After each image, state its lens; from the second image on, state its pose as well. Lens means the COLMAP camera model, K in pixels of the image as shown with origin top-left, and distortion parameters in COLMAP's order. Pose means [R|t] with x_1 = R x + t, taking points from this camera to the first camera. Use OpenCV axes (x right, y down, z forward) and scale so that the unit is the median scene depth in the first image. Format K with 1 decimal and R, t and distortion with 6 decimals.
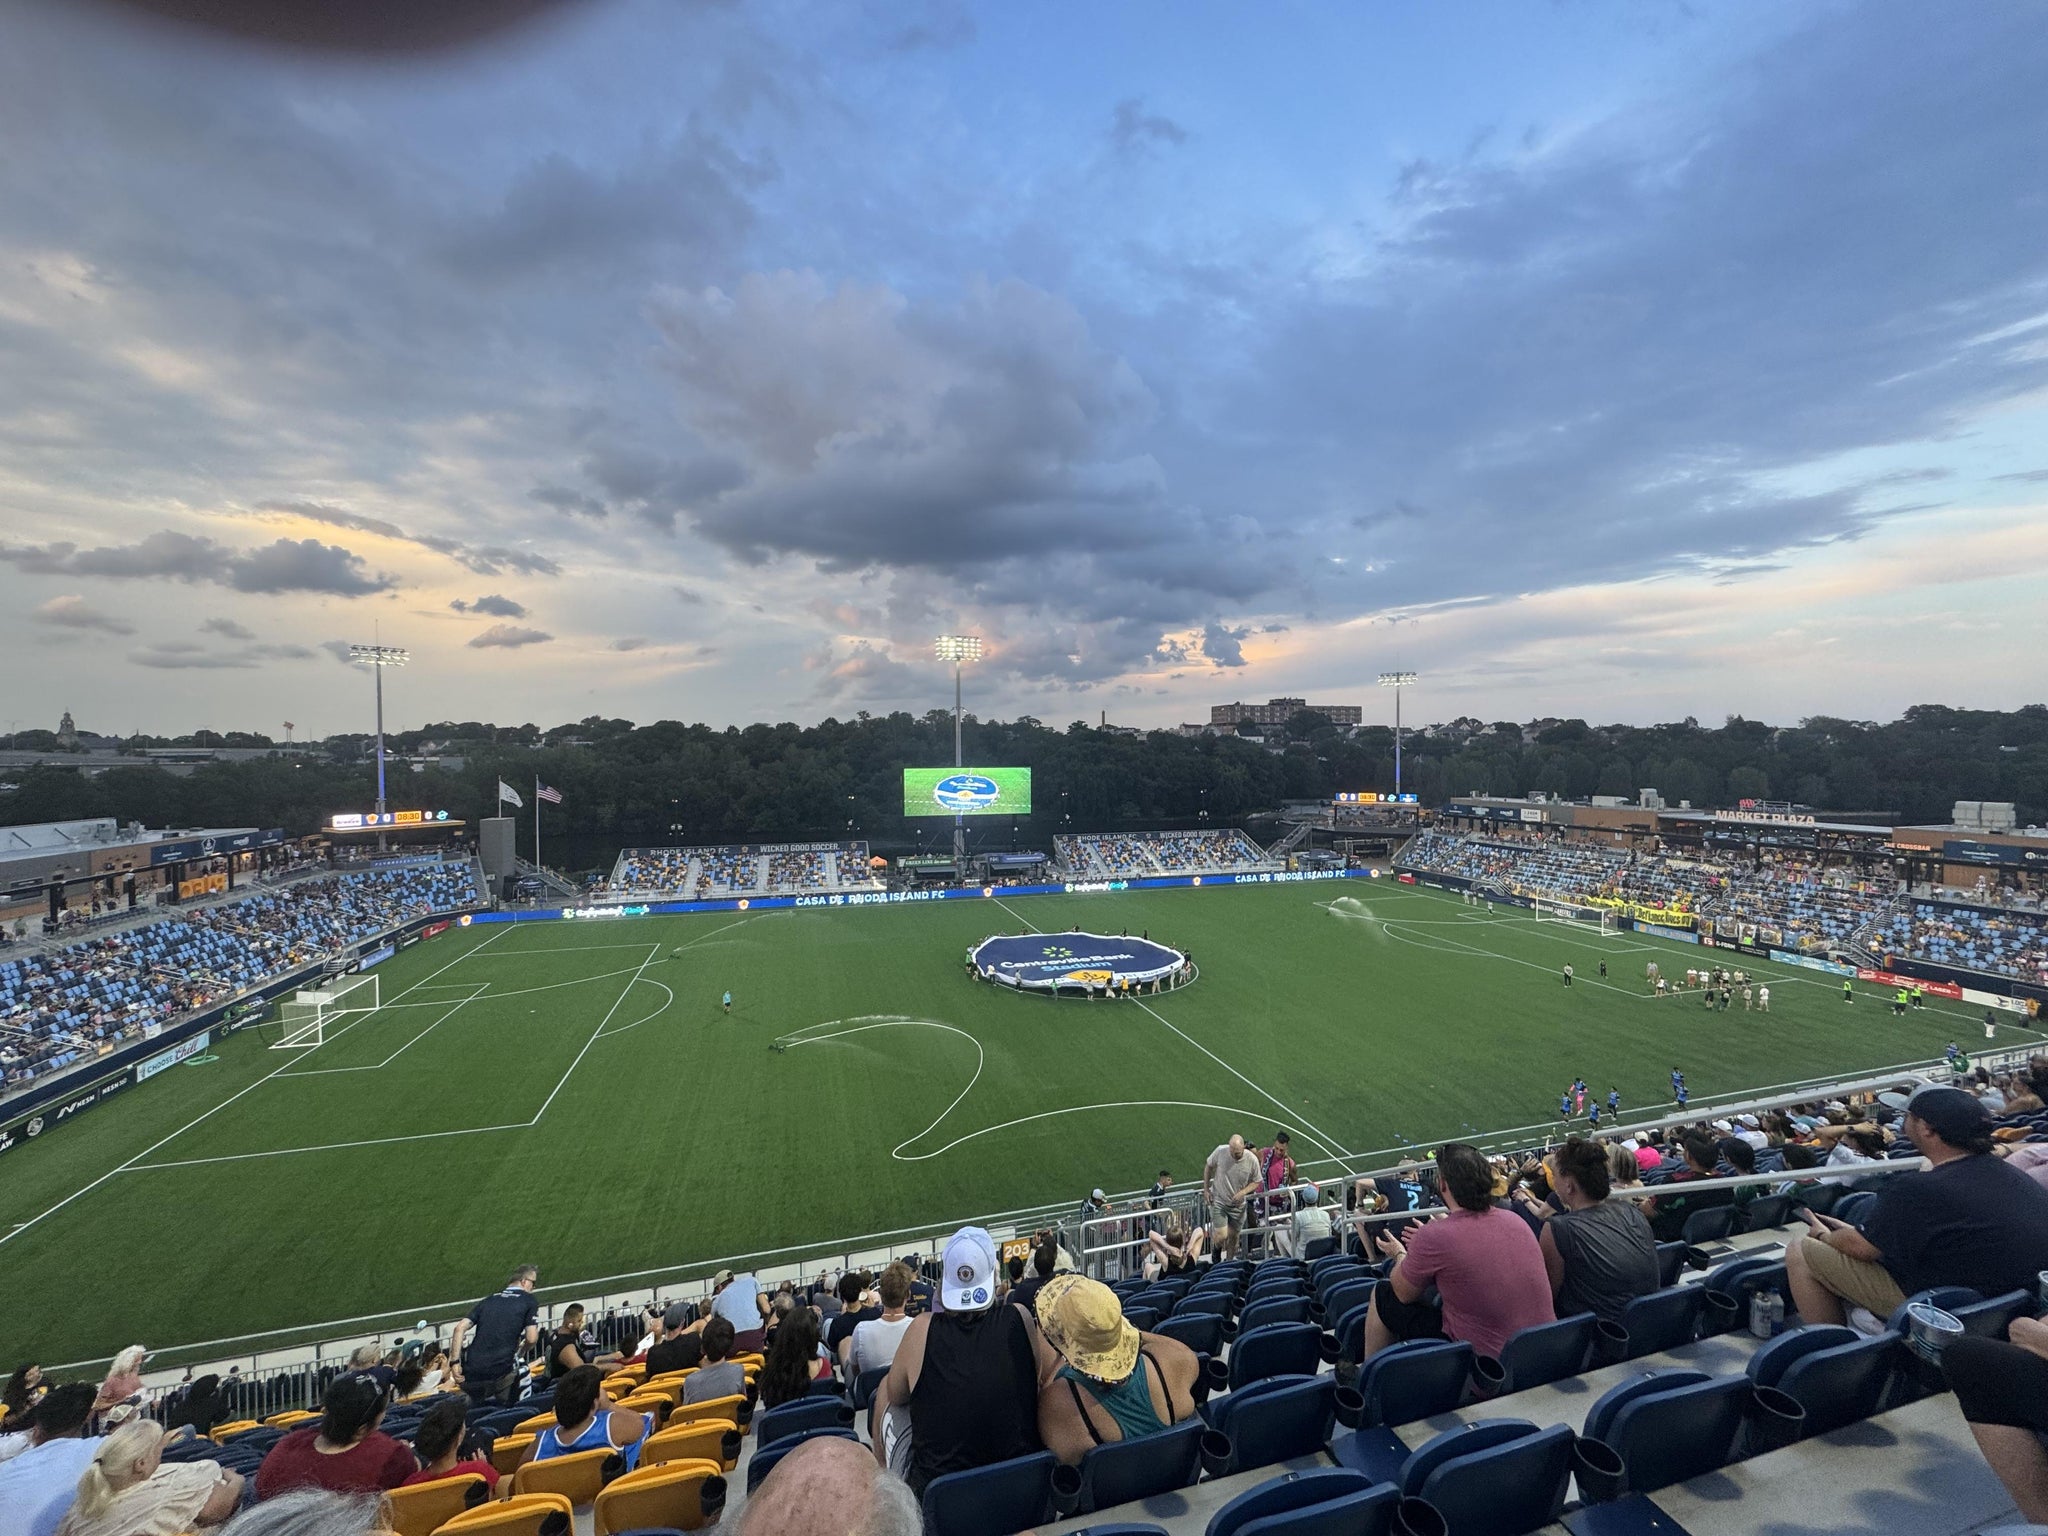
lens RADIAL K [[828.7, 0, 1008.5], [0, 828.7, 764.3], [0, 0, 1]] dist [-0.003433, 0.000723]
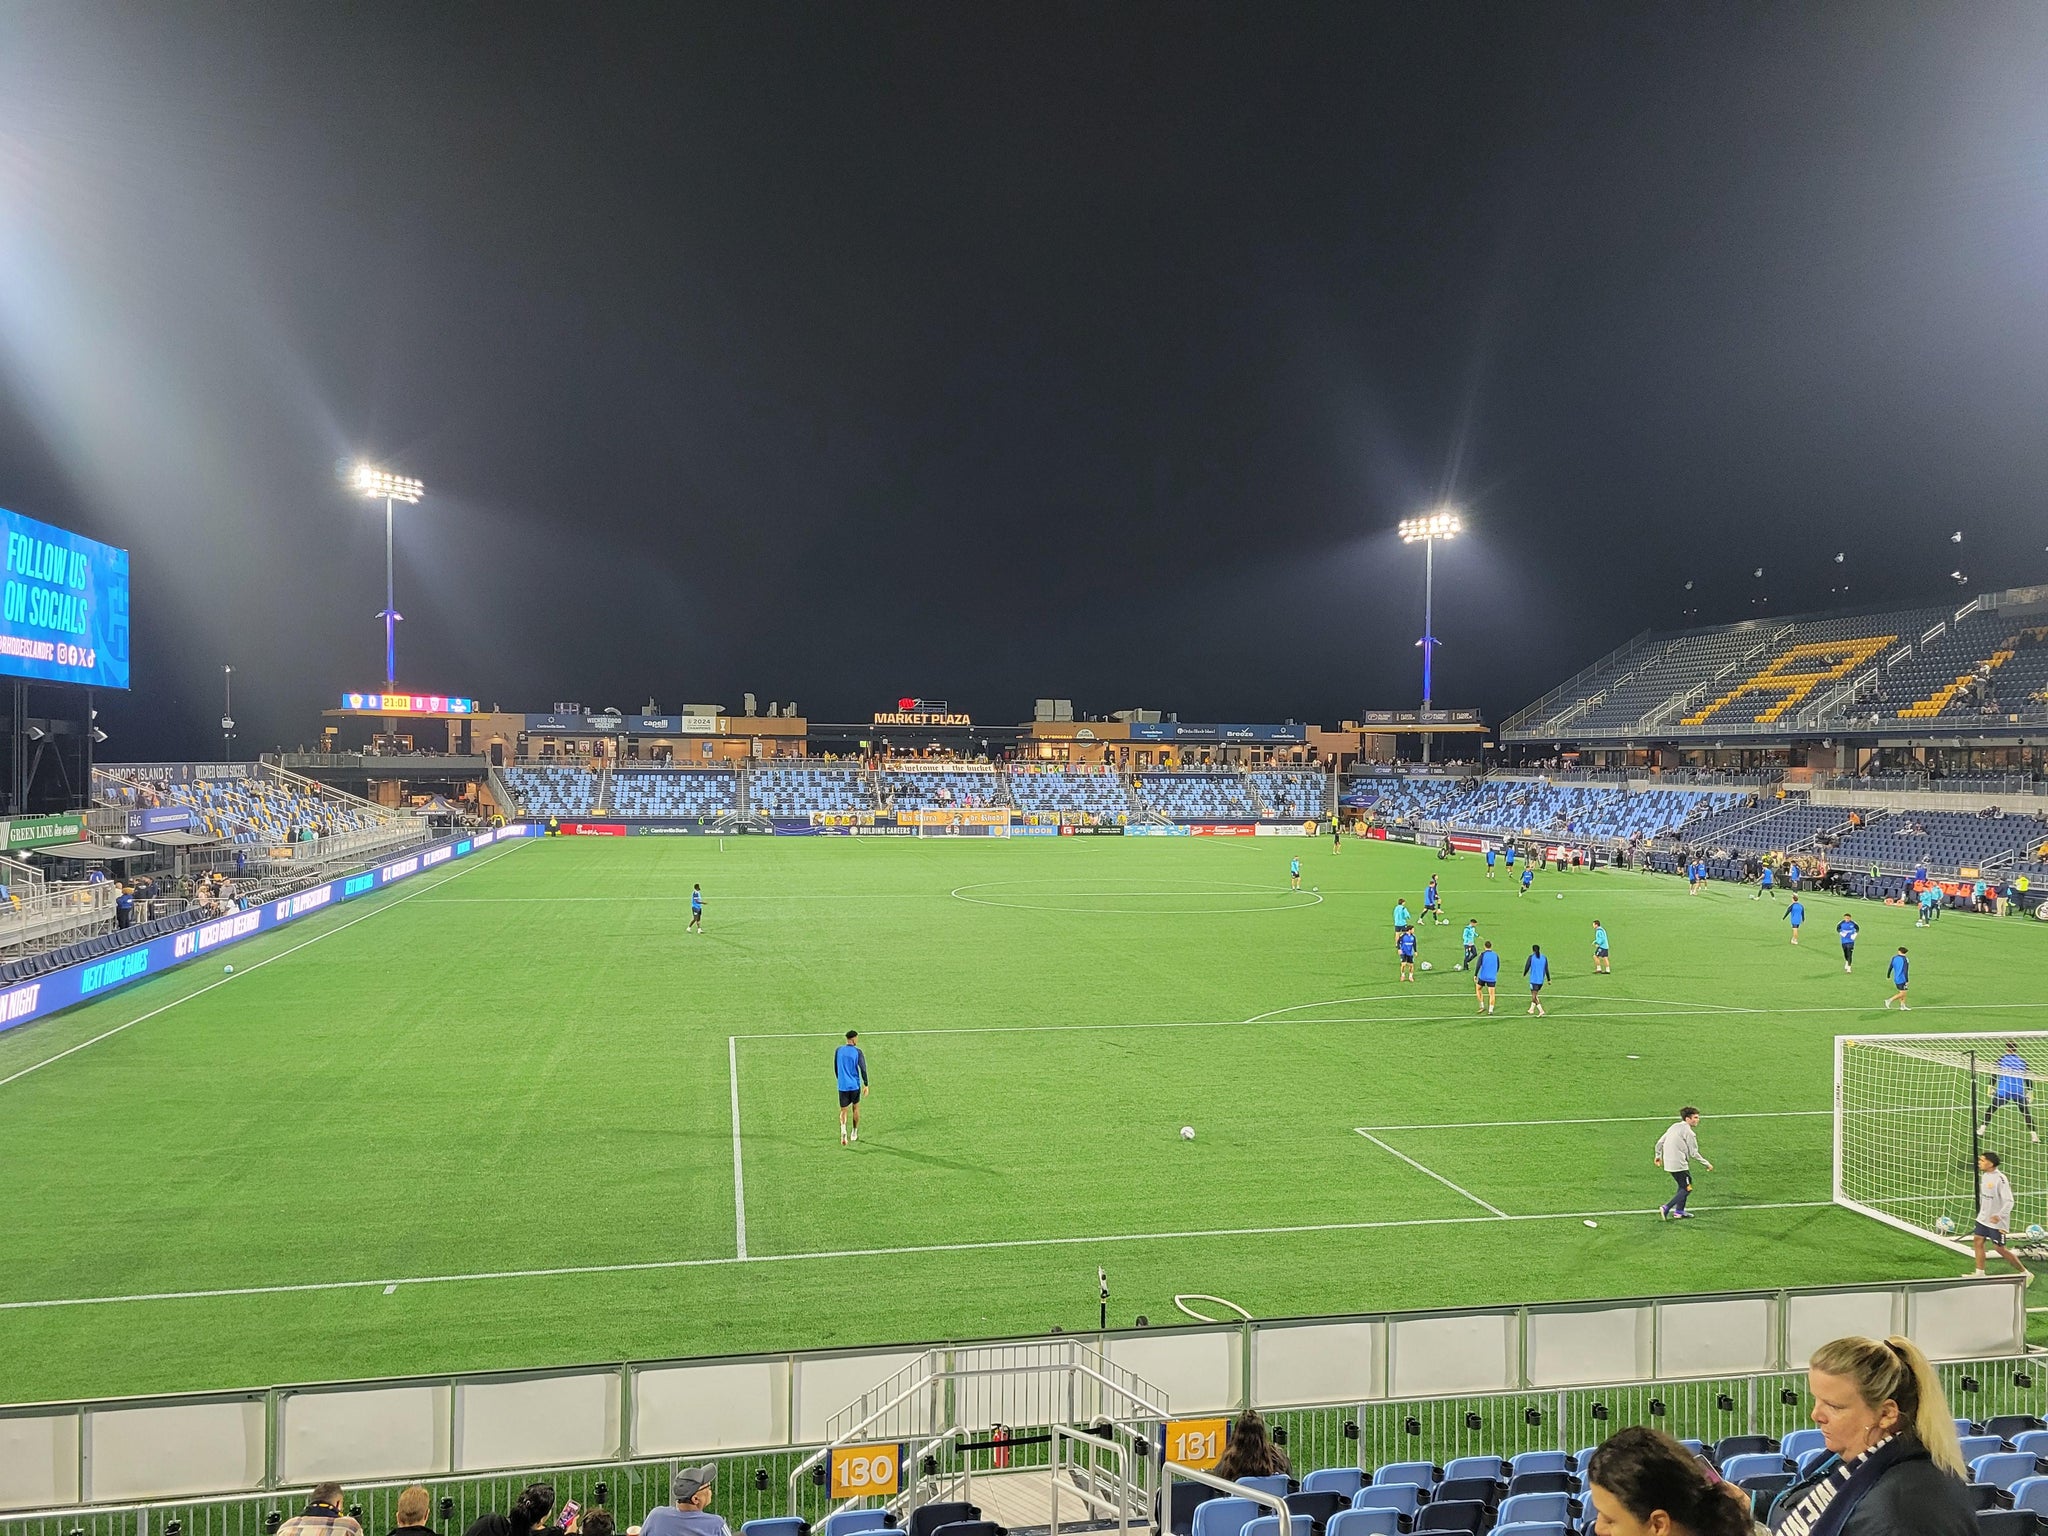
lens RADIAL K [[1574.9, 0, 1019.1], [0, 1574.9, 761.3], [0, 0, 1]] dist [0.041835, -0.009756]
pose [[0.053468, 0.014937, 0.998458, -0.588665], [0.006489, 0.999862, -0.015306, 0.104535], [-0.998549, 0.007298, 0.053363, 0.620181]]
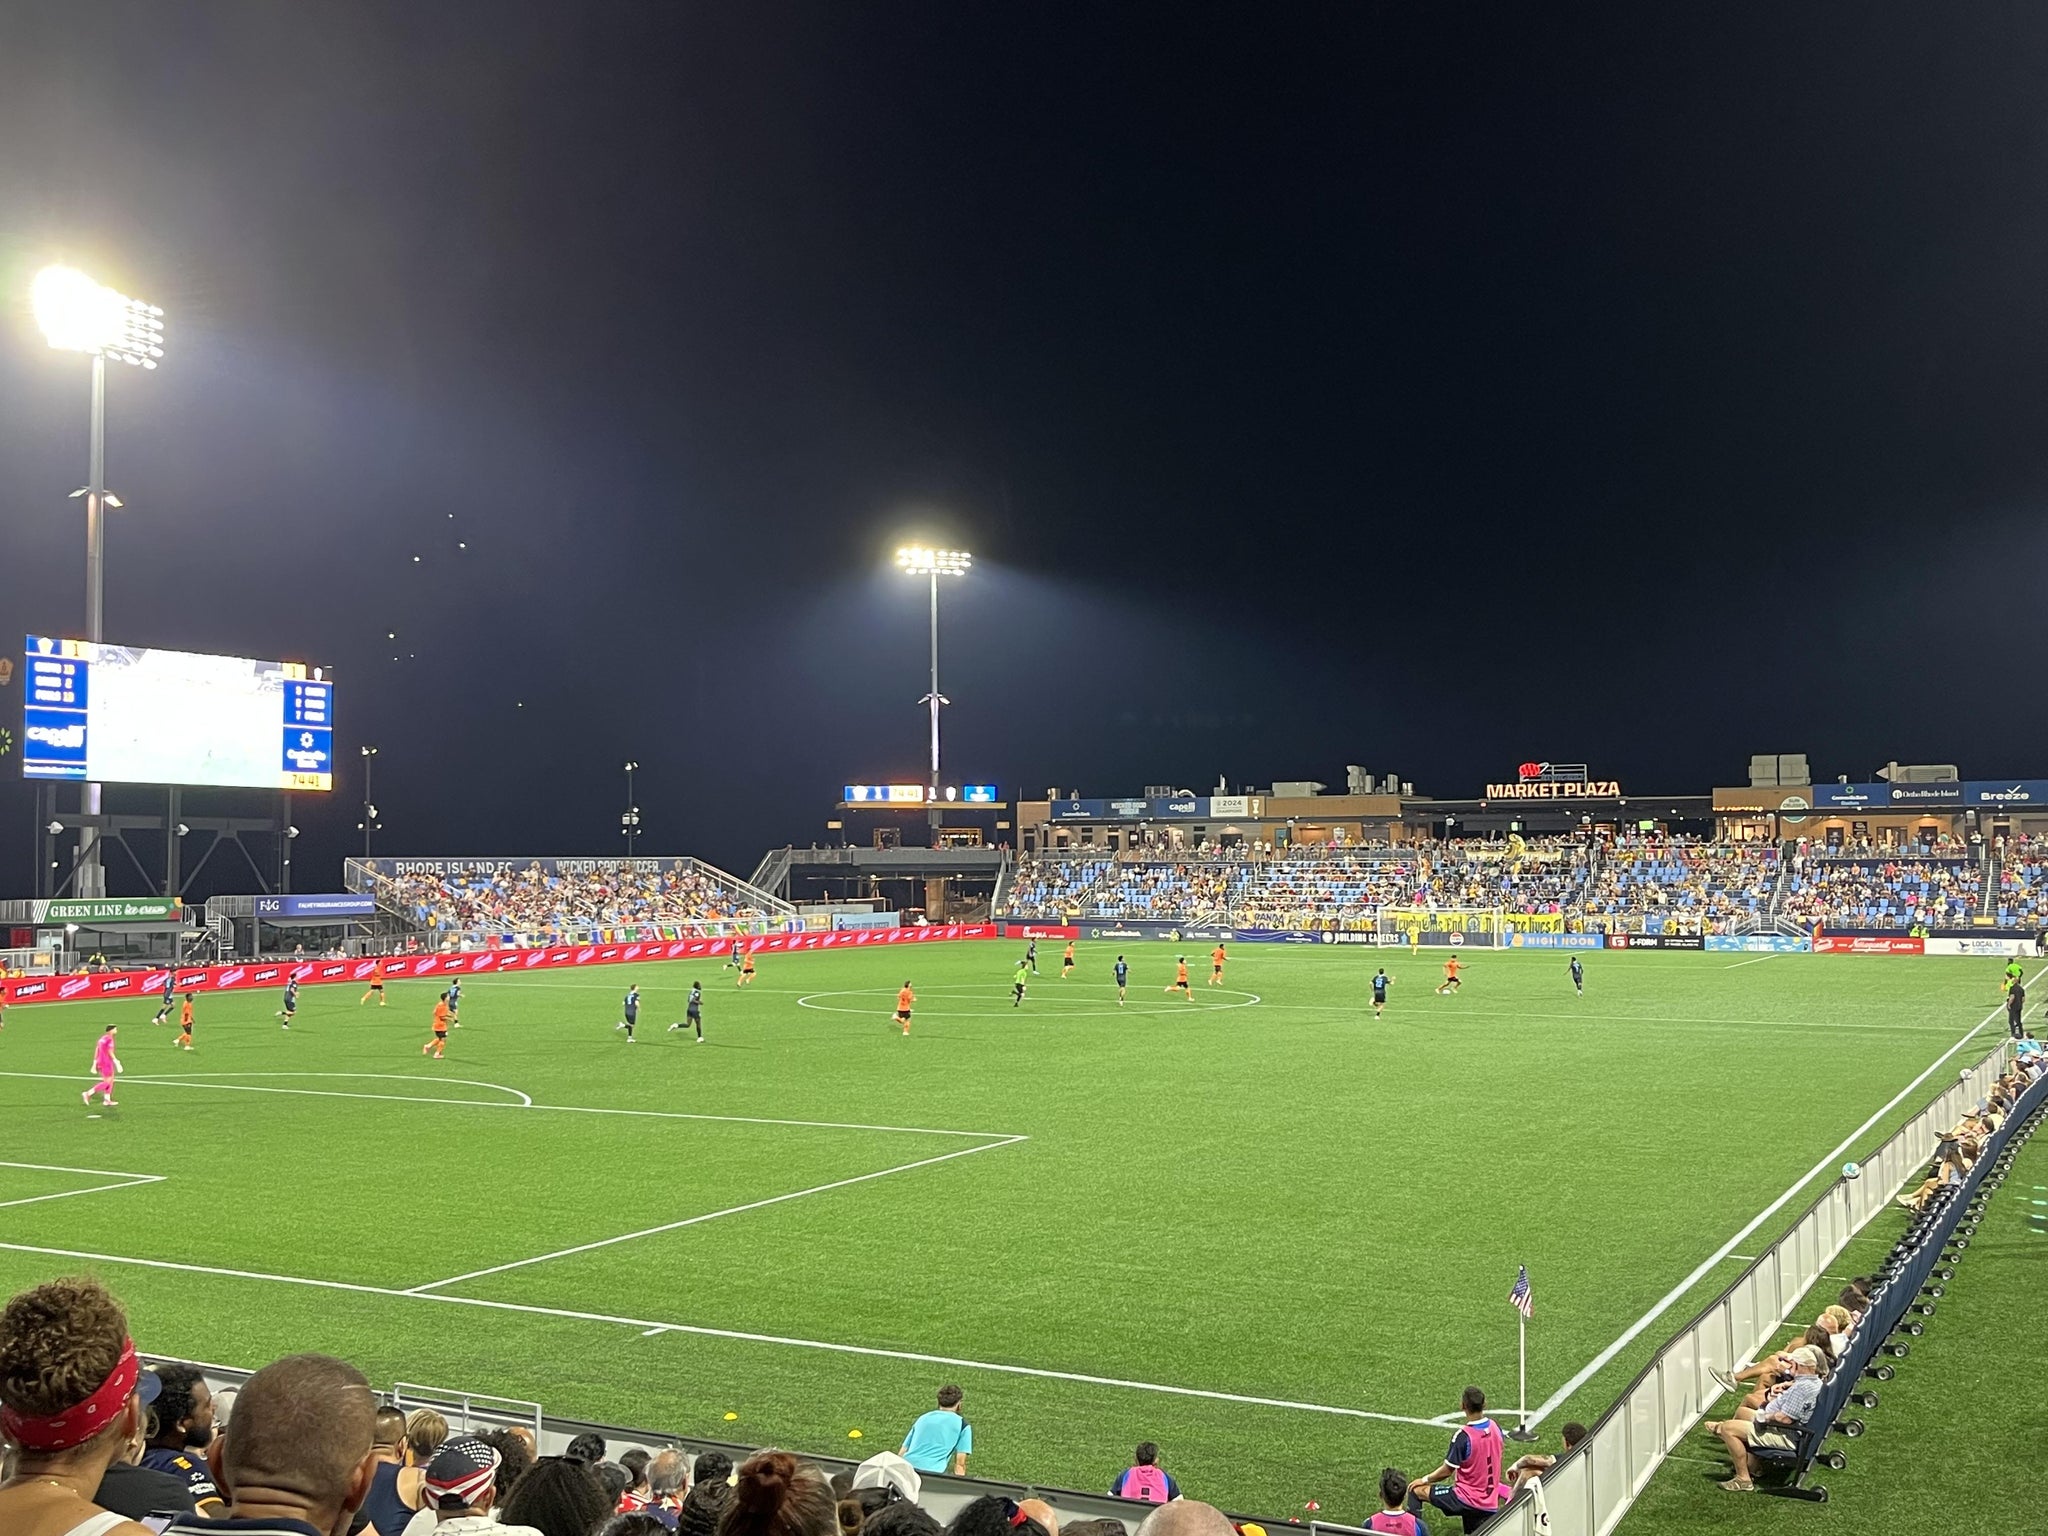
lens RADIAL K [[2117.0, 0, 1038.9], [0, 2117.0, 779.4], [0, 0, 1]] dist [0.034379, 0.000000]
pose [[0.686338, 0.032756, 0.726545, -0.453677], [0.009695, 0.998484, -0.054175, 0.110185], [-0.727218, 0.044226, 0.684980, 0.109145]]
